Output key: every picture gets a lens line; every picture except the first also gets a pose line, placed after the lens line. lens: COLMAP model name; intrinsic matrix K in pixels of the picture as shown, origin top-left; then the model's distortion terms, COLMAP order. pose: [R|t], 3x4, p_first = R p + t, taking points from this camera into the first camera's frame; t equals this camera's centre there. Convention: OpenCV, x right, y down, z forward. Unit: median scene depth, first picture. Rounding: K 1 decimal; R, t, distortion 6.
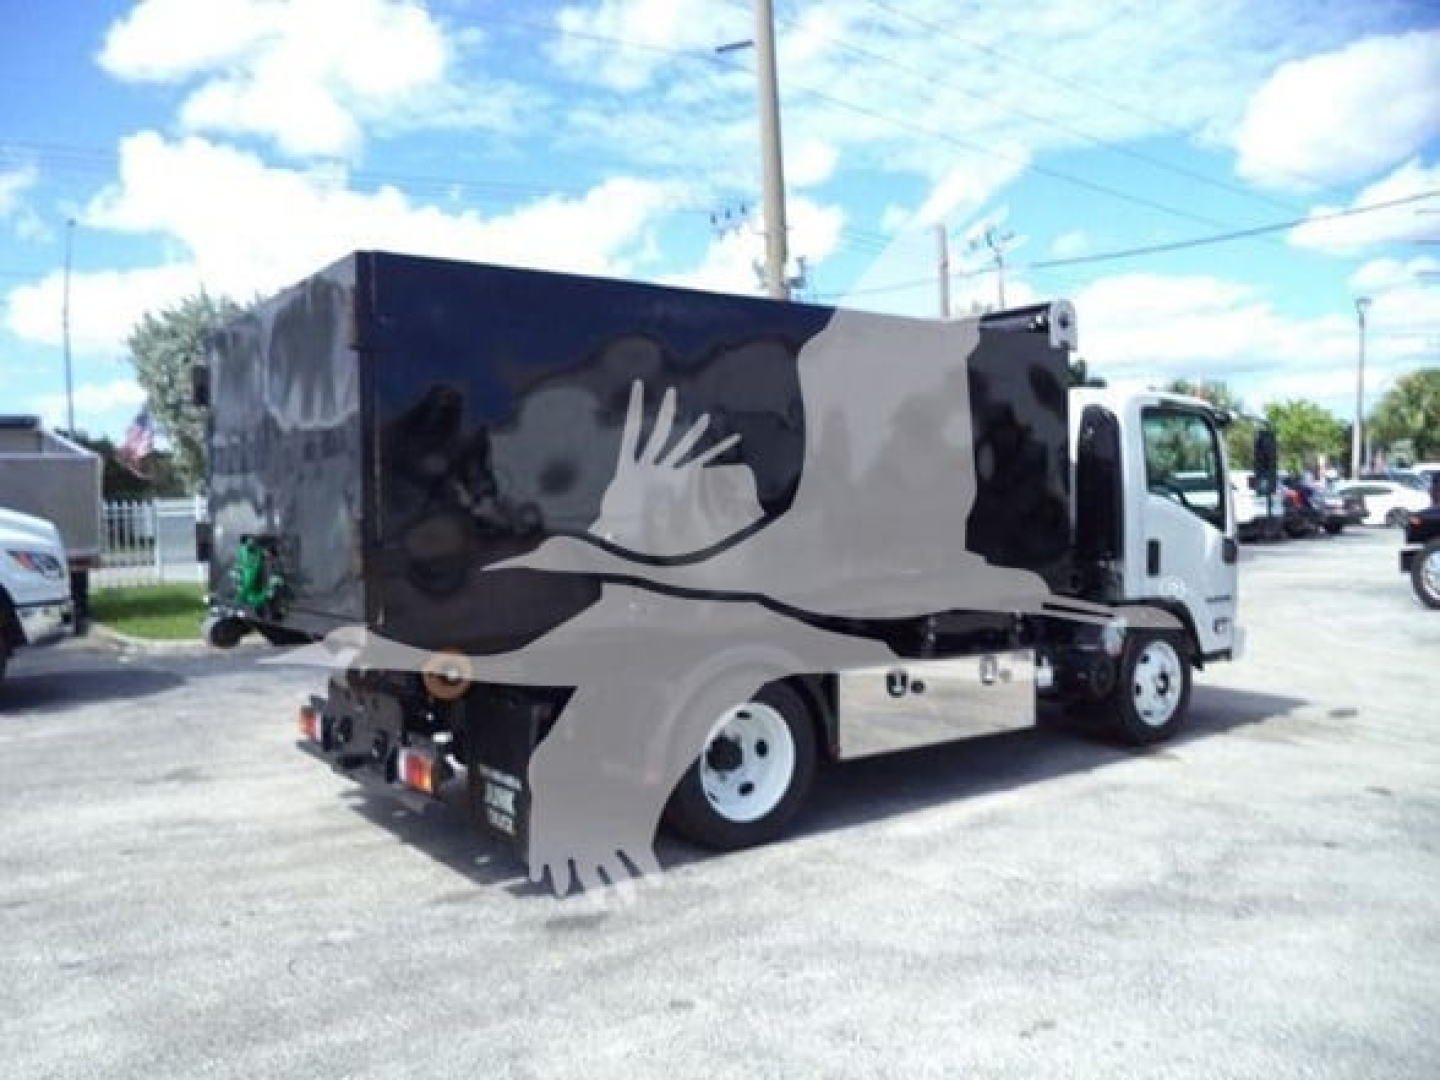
lens RADIAL K [[1150.9, 0, 724.3], [0, 1150.9, 541.3], [0, 0, 1]] dist [-0.007460, -0.018048]
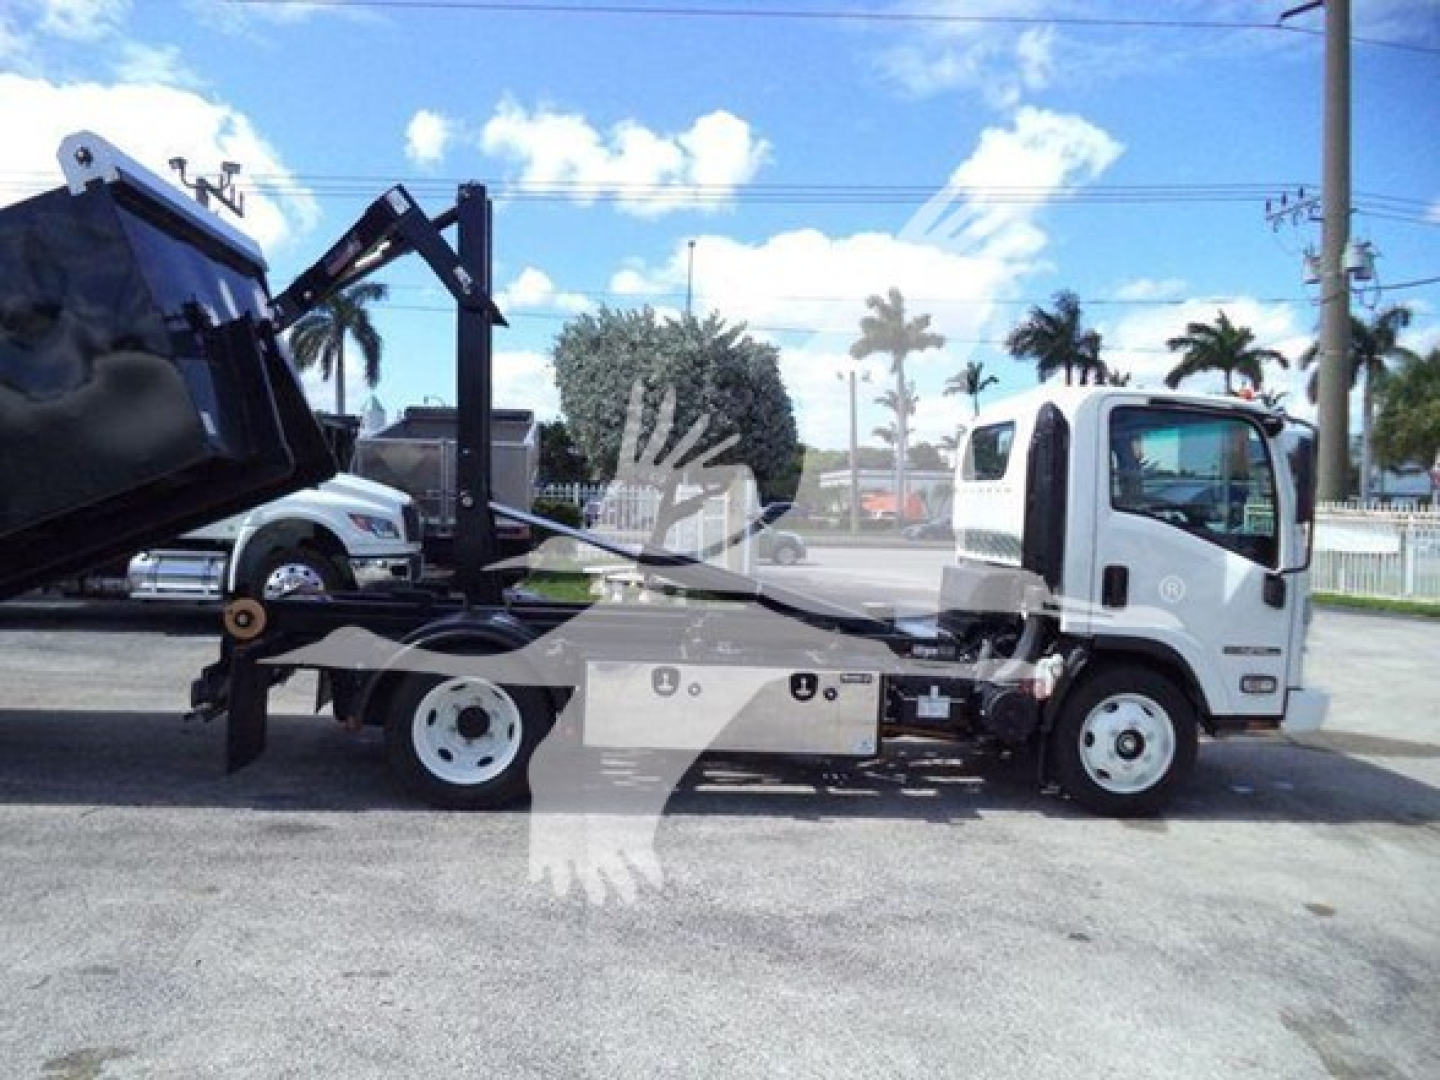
lens RADIAL K [[1150.9, 0, 724.3], [0, 1150.9, 541.3], [0, 0, 1]] dist [-0.007460, -0.018048]
pose [[0.866226, 0.068716, -0.494905, 0.884620], [-0.070125, 0.997414, 0.015750, -0.025593], [0.494708, 0.021062, 0.868804, 0.165883]]
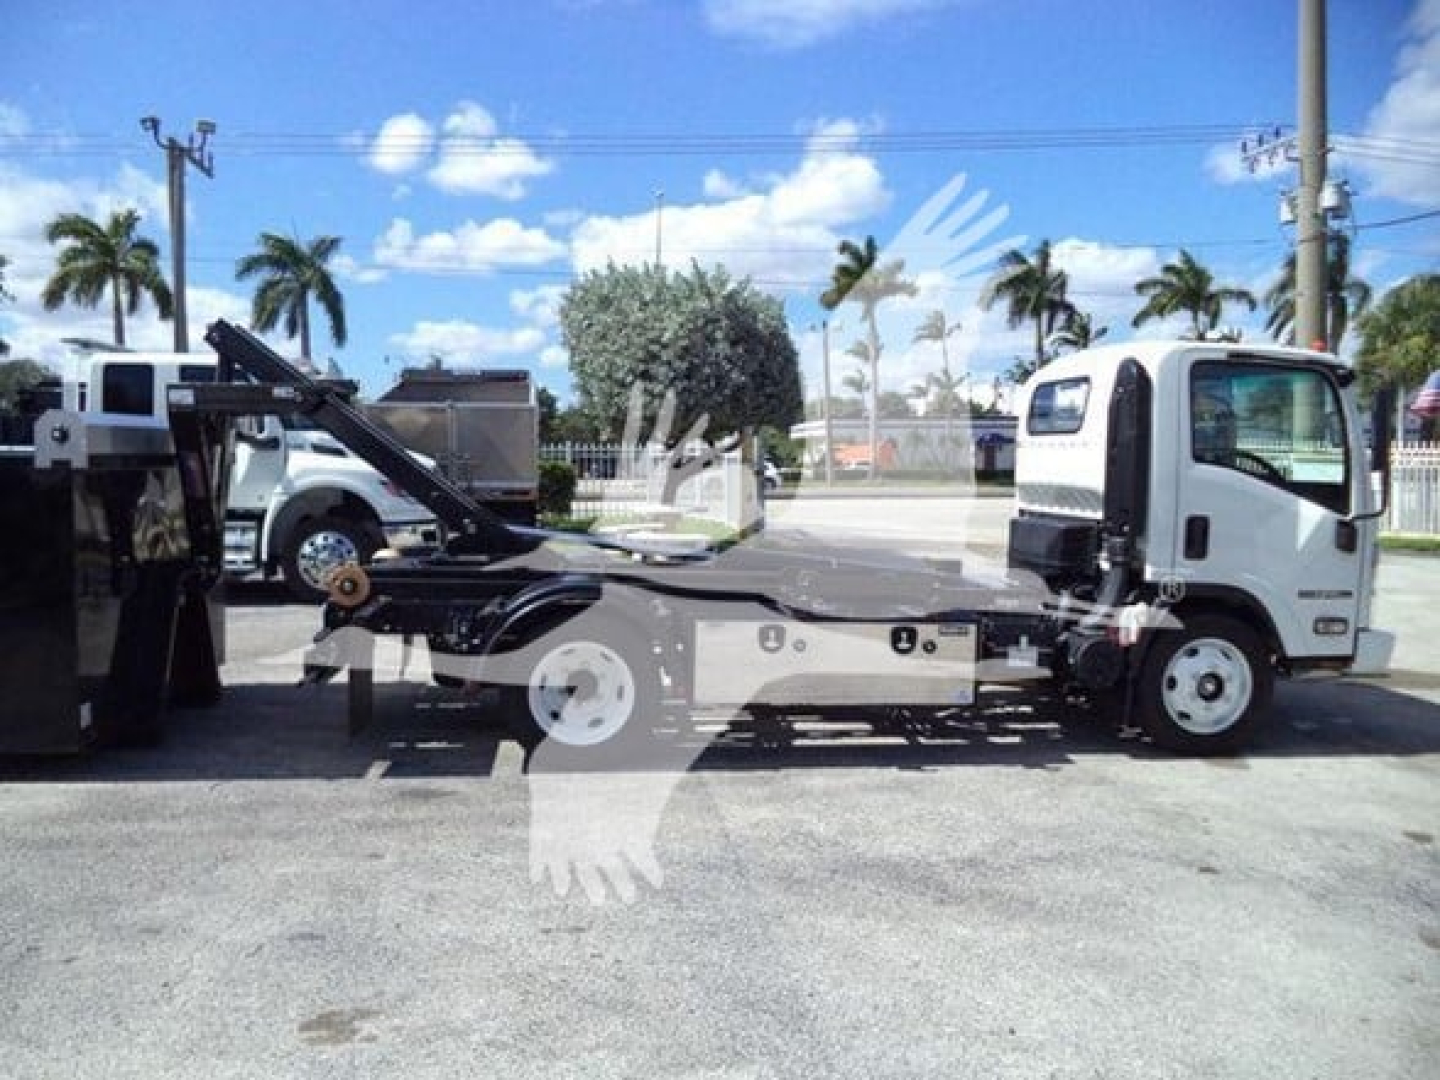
lens RADIAL K [[1150.9, 0, 724.3], [0, 1150.9, 541.3], [0, 0, 1]] dist [-0.007460, -0.018048]
pose [[0.881400, 0.065035, -0.467872, 0.755977], [-0.044220, 0.997487, 0.055349, -0.029197], [0.470296, -0.028095, 0.882062, 0.055516]]
